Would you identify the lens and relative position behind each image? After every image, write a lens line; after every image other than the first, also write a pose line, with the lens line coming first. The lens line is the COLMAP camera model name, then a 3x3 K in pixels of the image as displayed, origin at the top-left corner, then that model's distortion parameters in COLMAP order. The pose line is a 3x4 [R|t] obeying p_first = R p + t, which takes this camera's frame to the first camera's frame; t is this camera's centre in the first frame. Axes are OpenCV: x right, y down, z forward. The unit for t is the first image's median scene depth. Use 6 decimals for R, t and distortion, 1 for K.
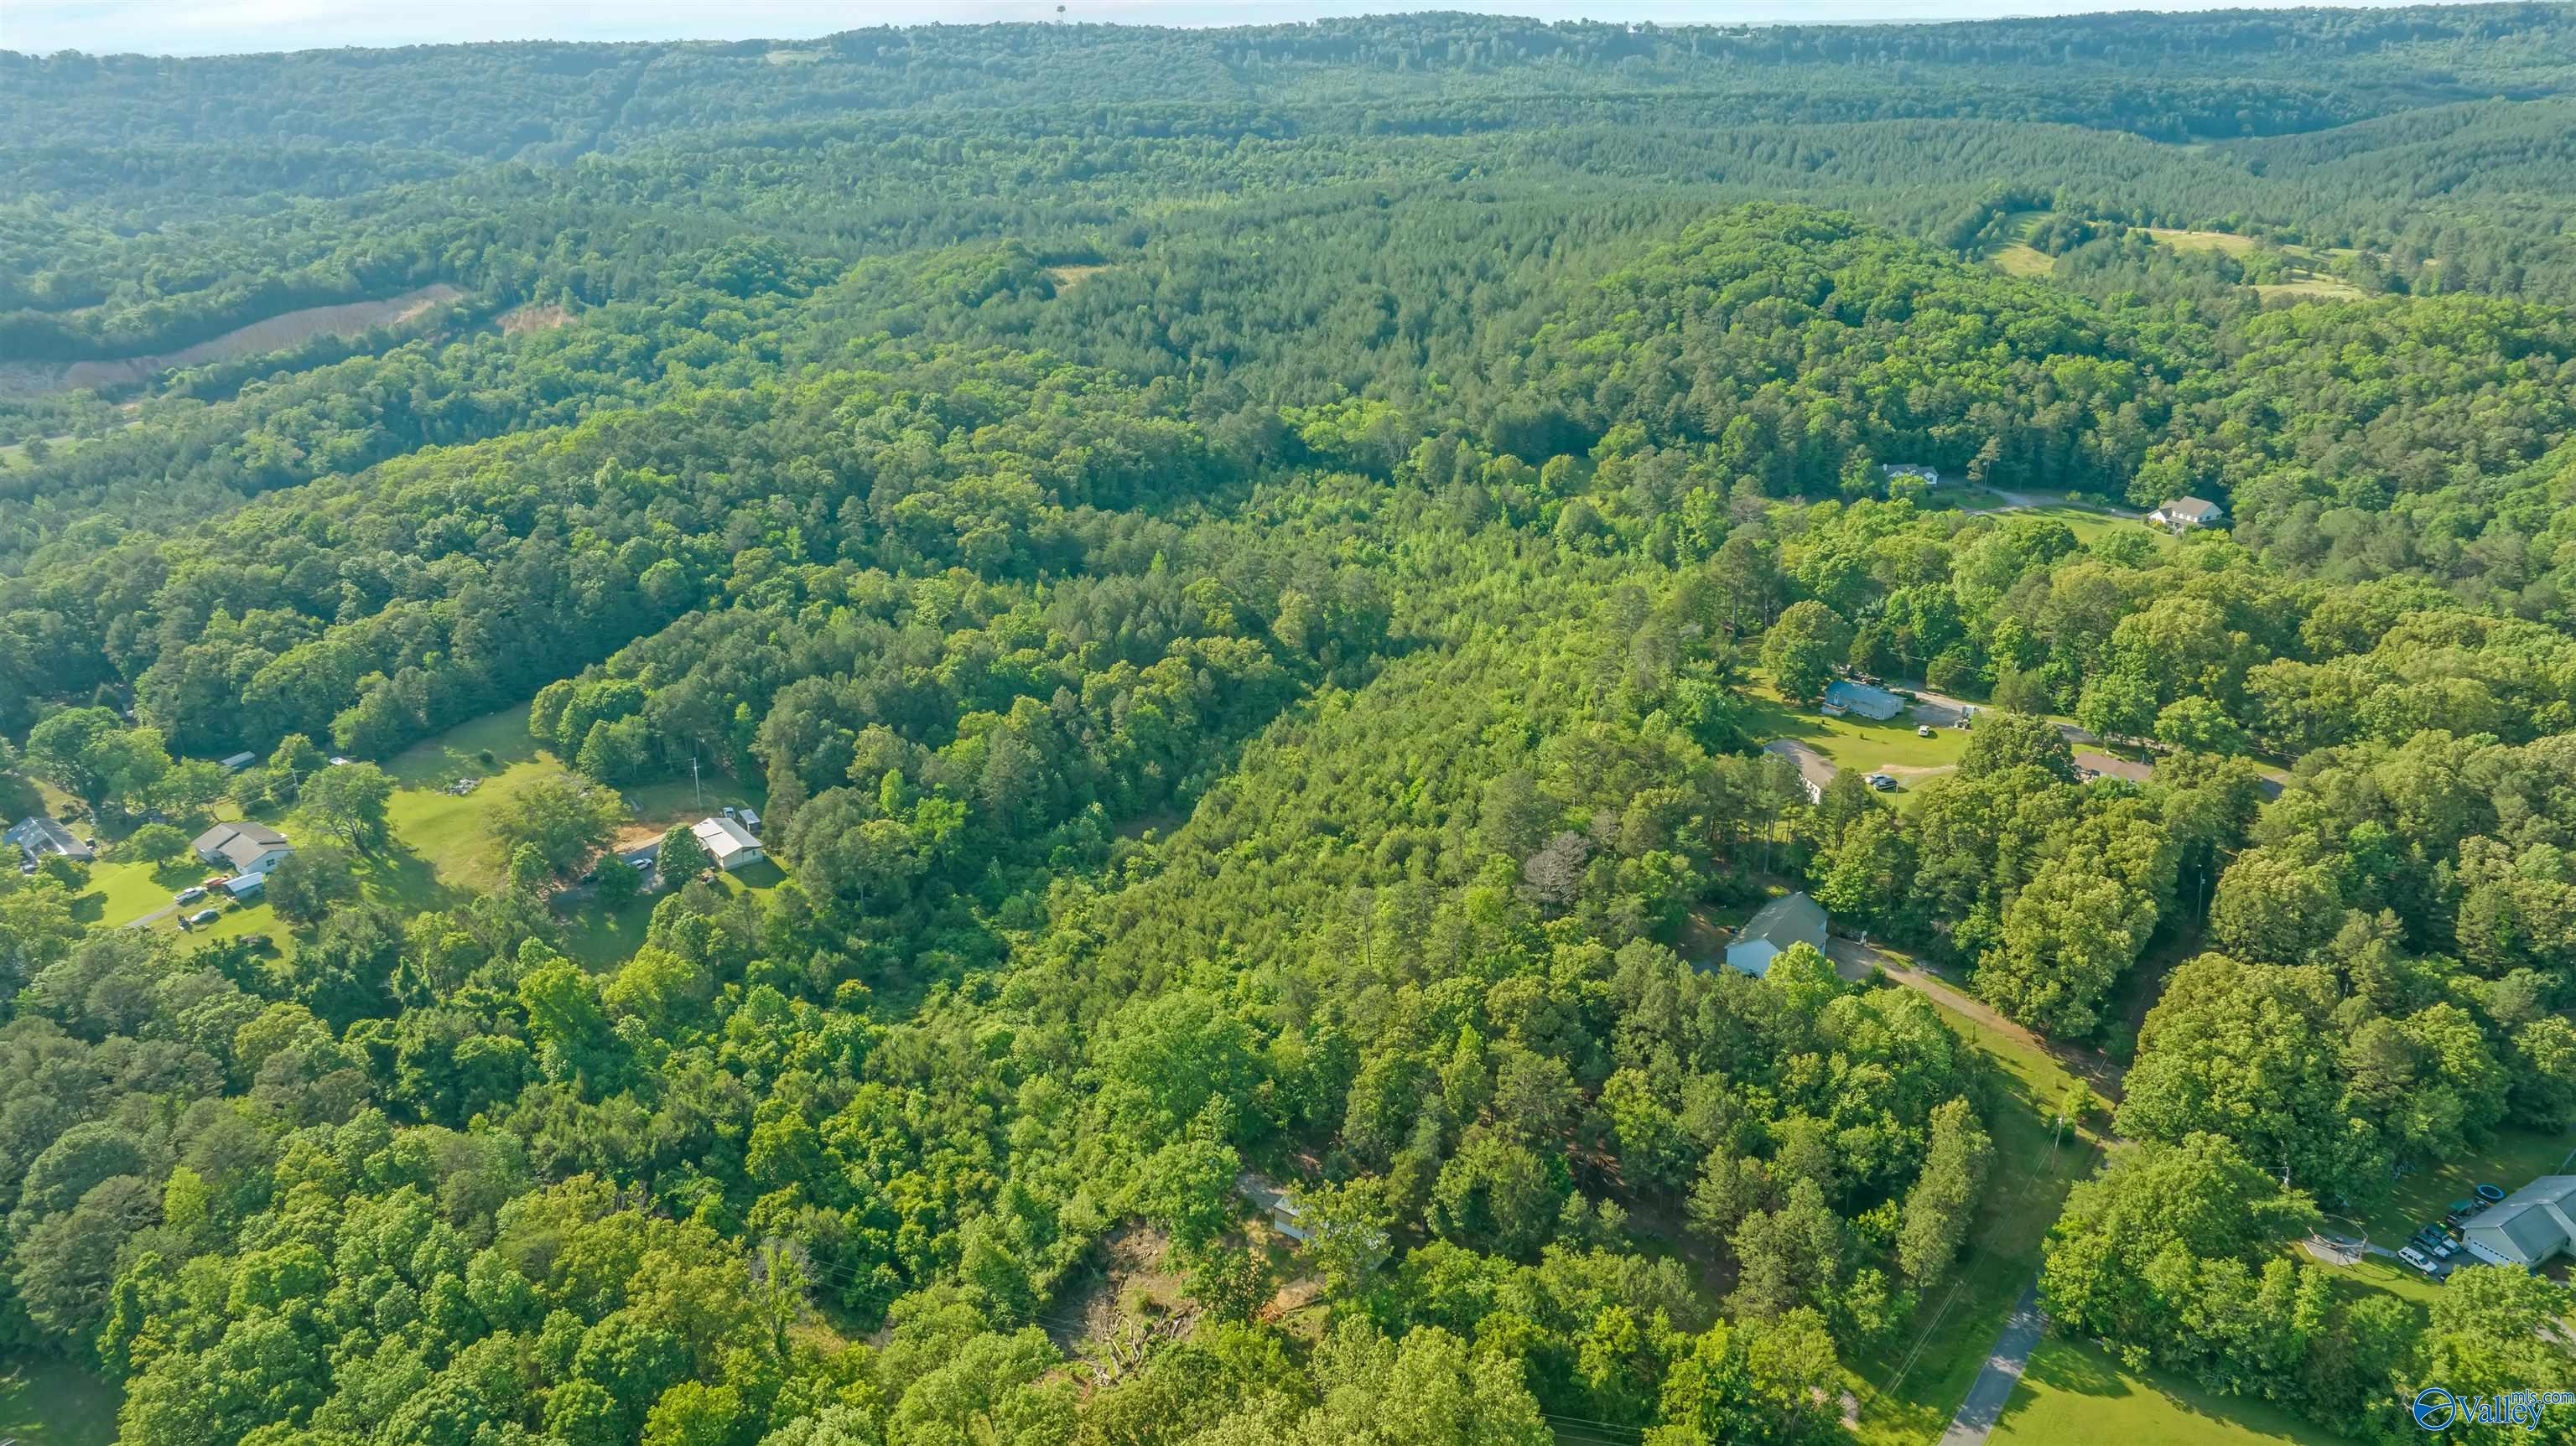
lens RADIAL K [[1812.8, 0, 1288.0], [0, 1812.8, 723.0], [0, 0, 1]] dist [-0.022912, -0.001759]
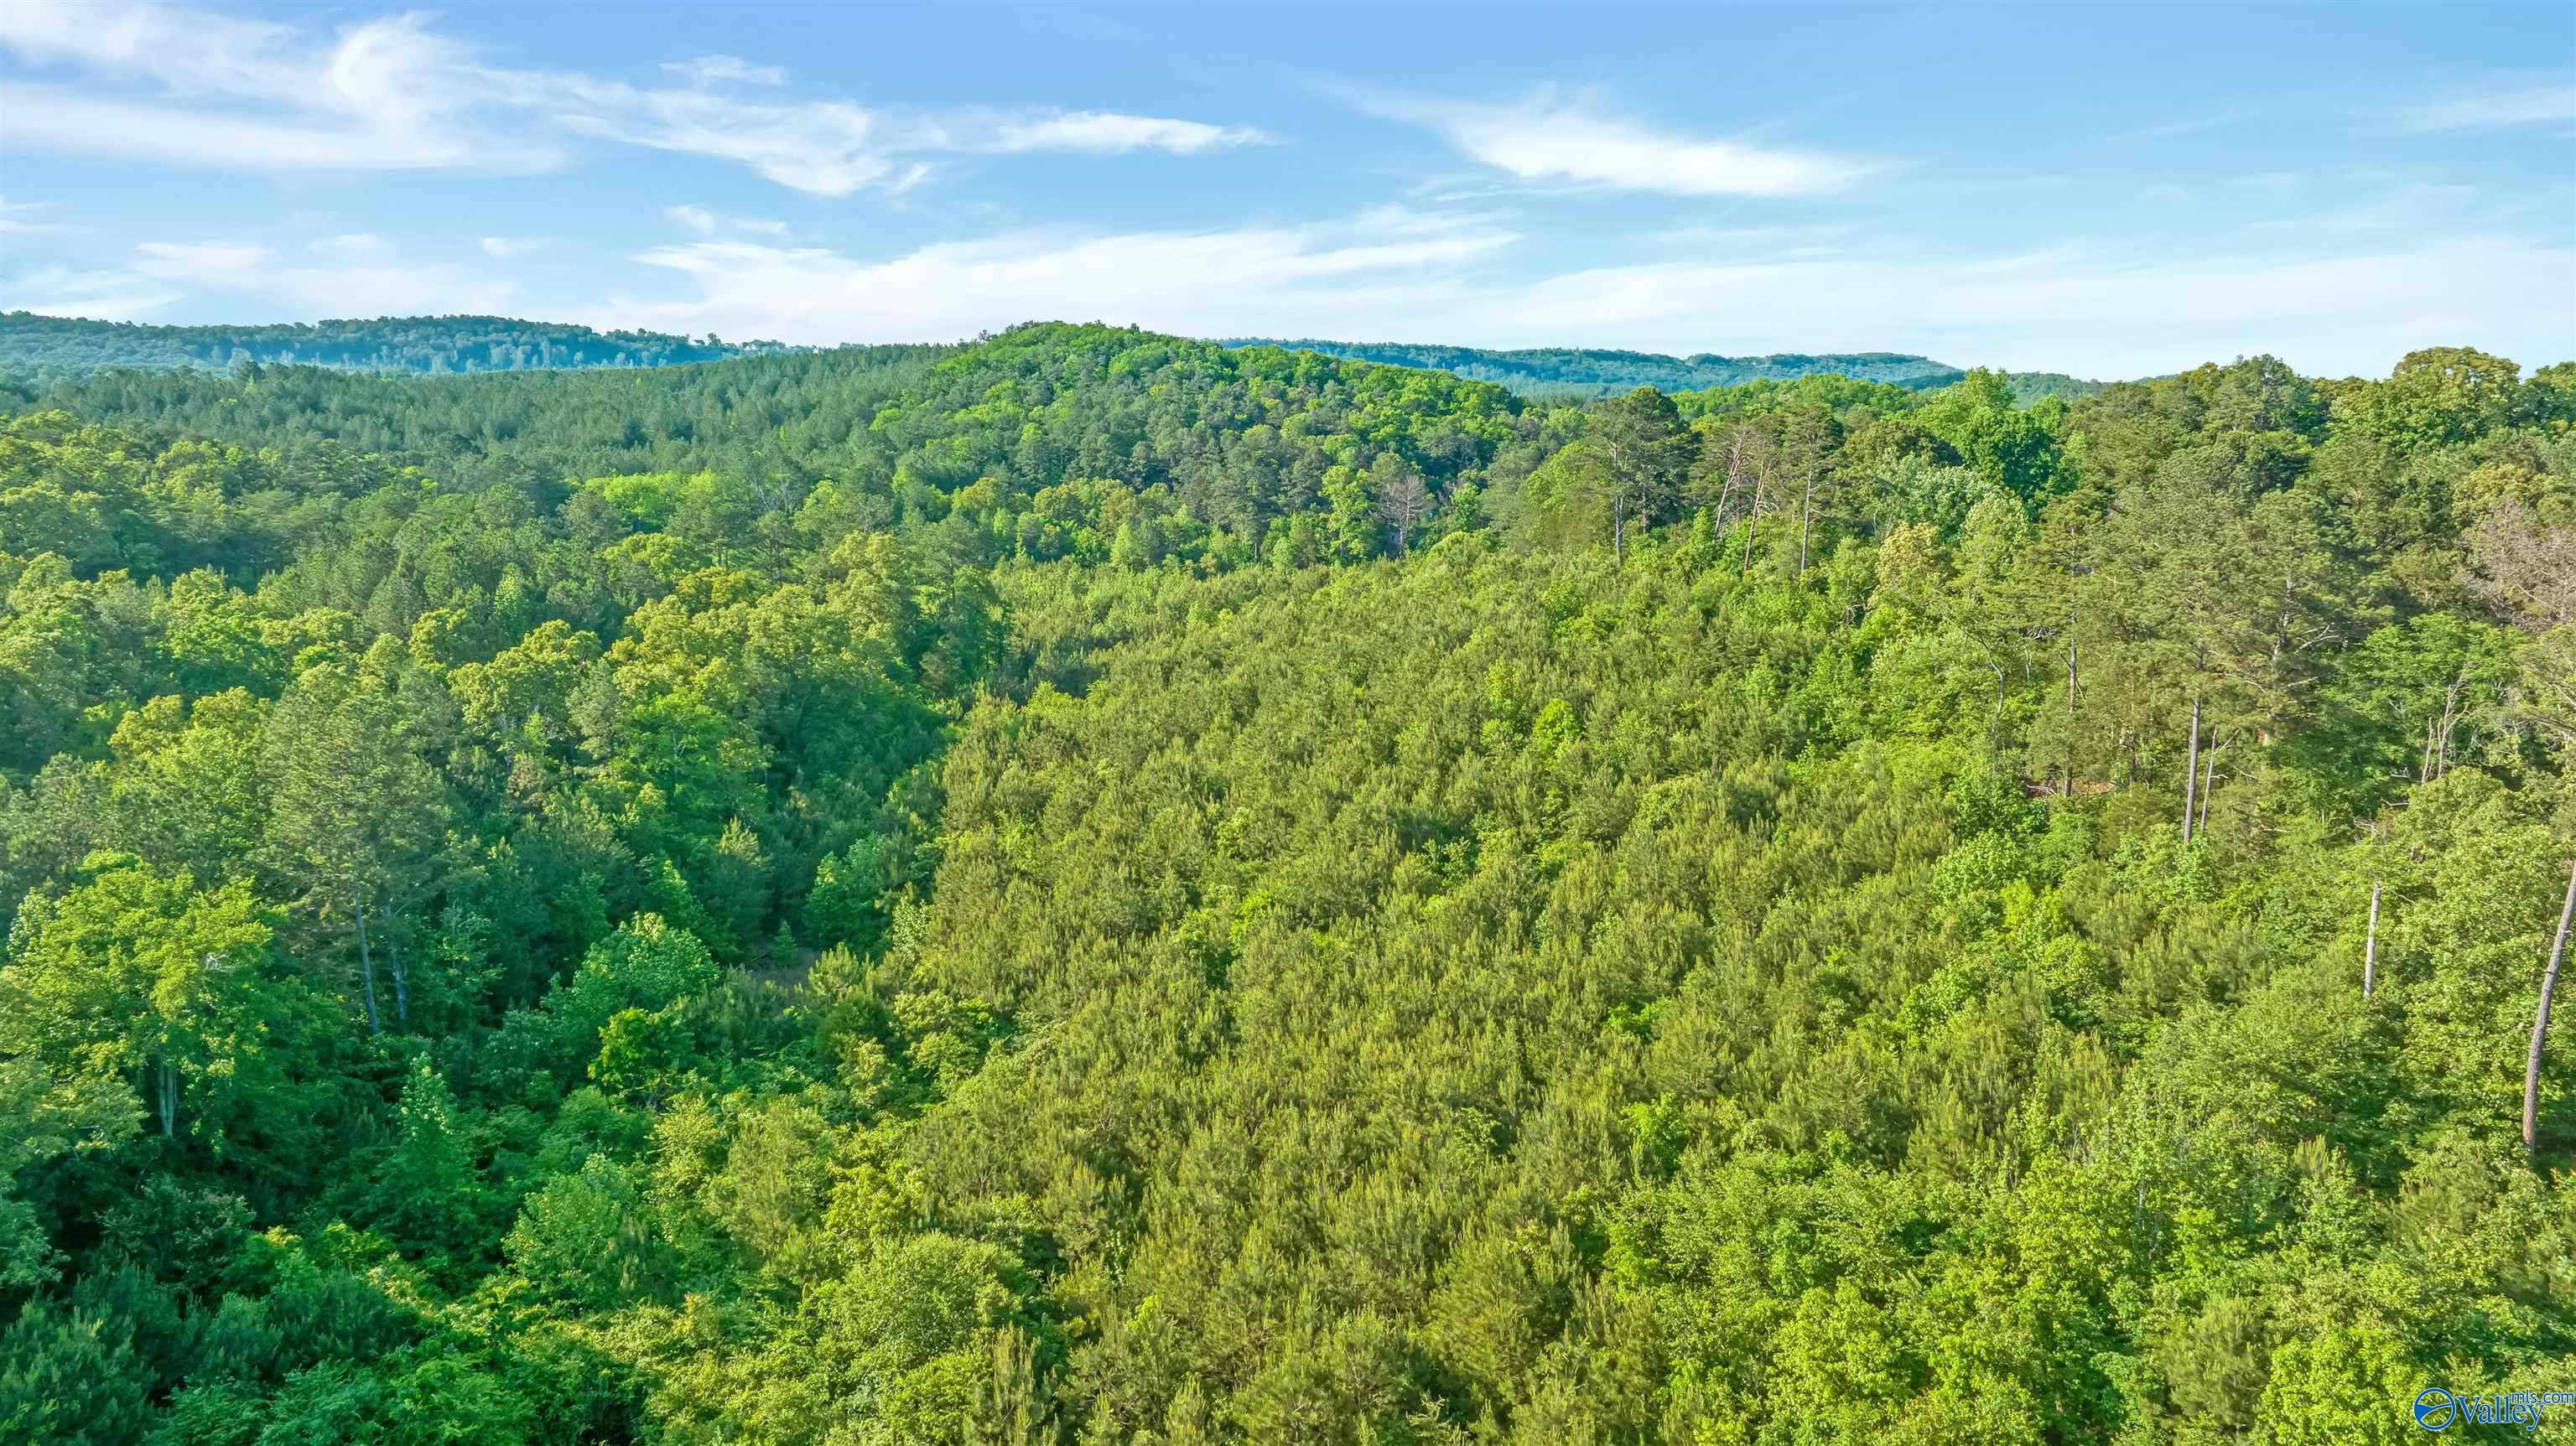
lens RADIAL K [[1812.8, 0, 1288.0], [0, 1812.8, 723.0], [0, 0, 1]] dist [-0.022912, -0.001759]
pose [[0.864491, -0.078535, 0.496475, -0.099774], [0.179415, 0.970867, -0.158832, 0.050318], [-0.469537, 0.226383, 0.853396, 0.402979]]
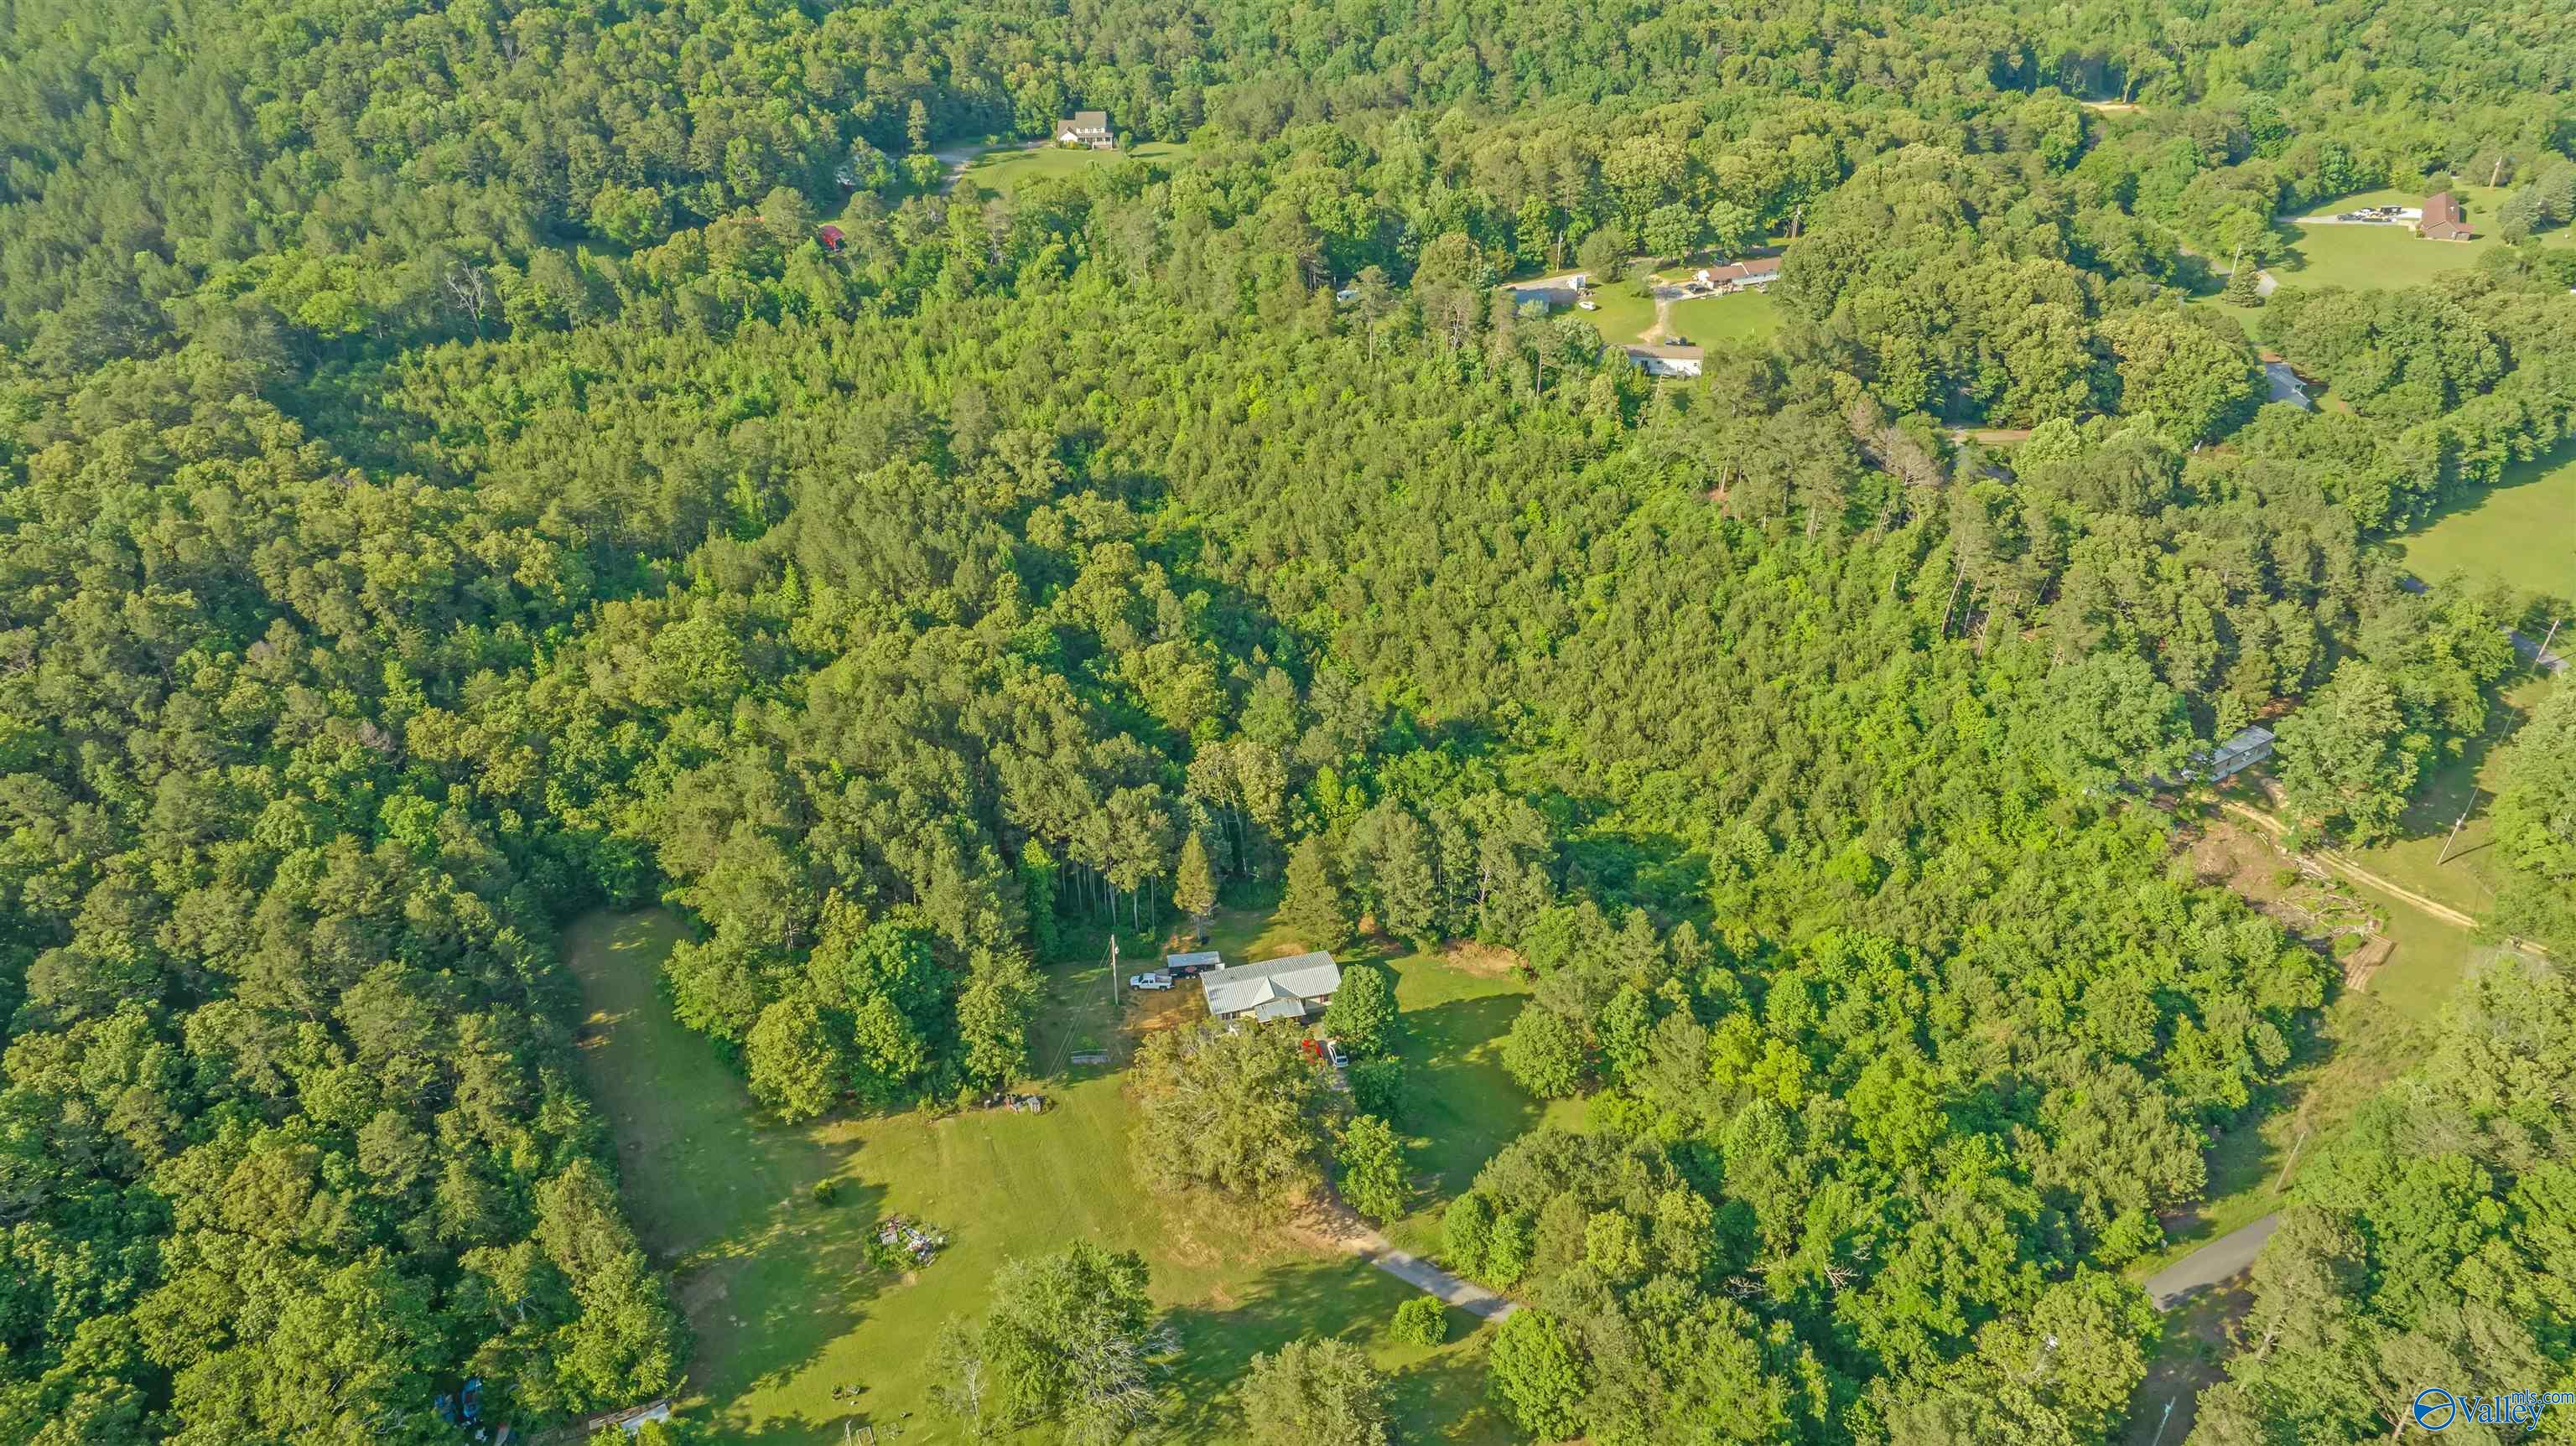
lens RADIAL K [[1818.0, 0, 1292.6], [0, 1818.0, 716.4], [0, 0, 1]] dist [-0.036710, 0.038399]
pose [[0.389818, -0.476845, 0.787820, -0.451191], [0.342099, 0.869261, 0.356867, -0.146740], [-0.854992, 0.130399, 0.501981, 0.374564]]
